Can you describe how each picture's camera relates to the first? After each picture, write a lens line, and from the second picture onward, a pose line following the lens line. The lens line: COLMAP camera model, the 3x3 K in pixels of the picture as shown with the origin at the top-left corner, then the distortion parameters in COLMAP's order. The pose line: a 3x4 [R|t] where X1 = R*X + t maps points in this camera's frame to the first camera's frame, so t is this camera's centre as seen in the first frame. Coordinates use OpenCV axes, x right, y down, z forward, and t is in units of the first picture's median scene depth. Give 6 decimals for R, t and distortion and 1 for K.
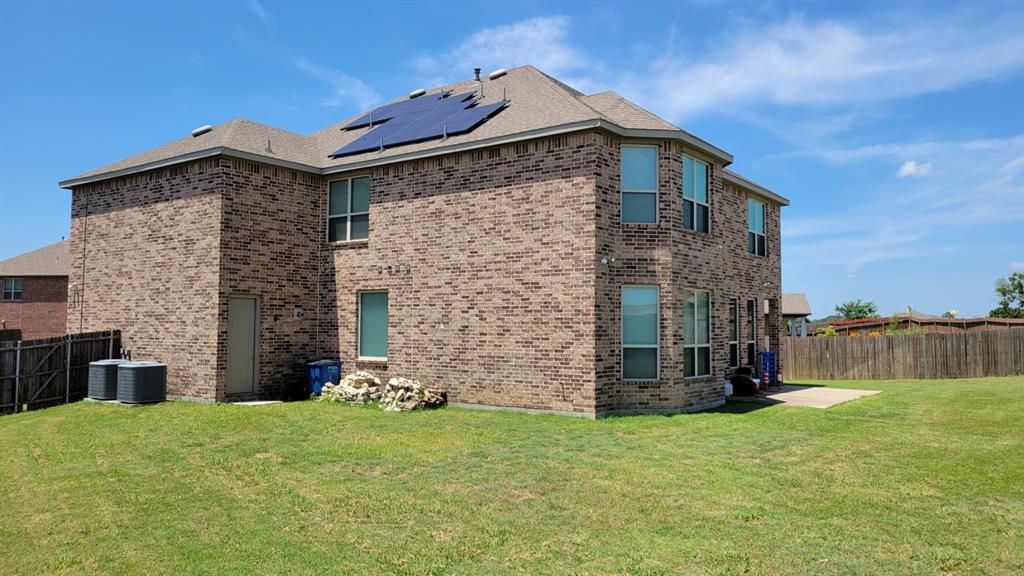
lens RADIAL K [[776.4, 0, 509.8], [0, 776.4, 281.5], [0, 0, 1]] dist [0.026217, -0.004706]
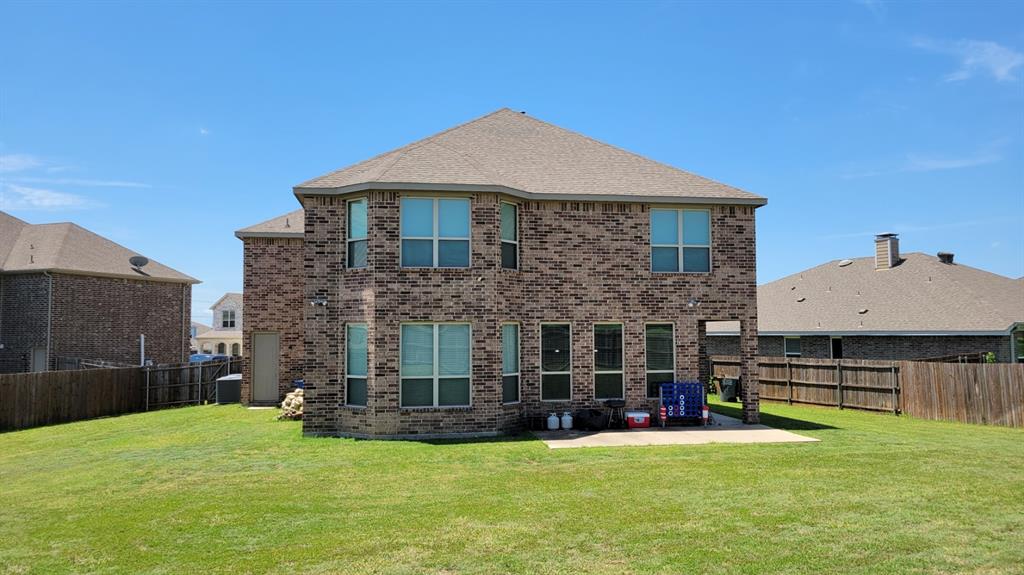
lens RADIAL K [[776.4, 0, 503.4], [0, 776.4, 290.8], [0, 0, 1]] dist [0.026217, -0.004706]
pose [[0.706370, -0.049158, -0.706134, 0.960689], [0.052305, 0.998483, -0.017188, -0.009773], [0.705907, -0.024793, 0.707870, 0.298291]]
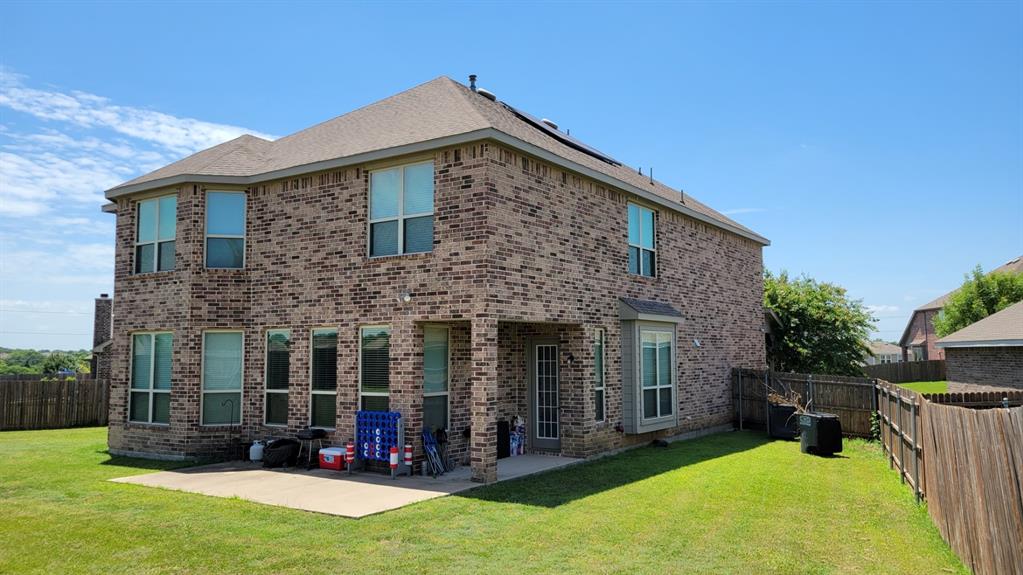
lens RADIAL K [[775.7, 0, 509.8], [0, 775.7, 289.2], [0, 0, 1]] dist [0.026217, -0.004706]
pose [[0.039124, -0.089916, -0.995181, 1.130175], [0.066102, 0.993994, -0.087210, 0.064719], [0.997046, -0.062371, 0.044833, 1.287747]]
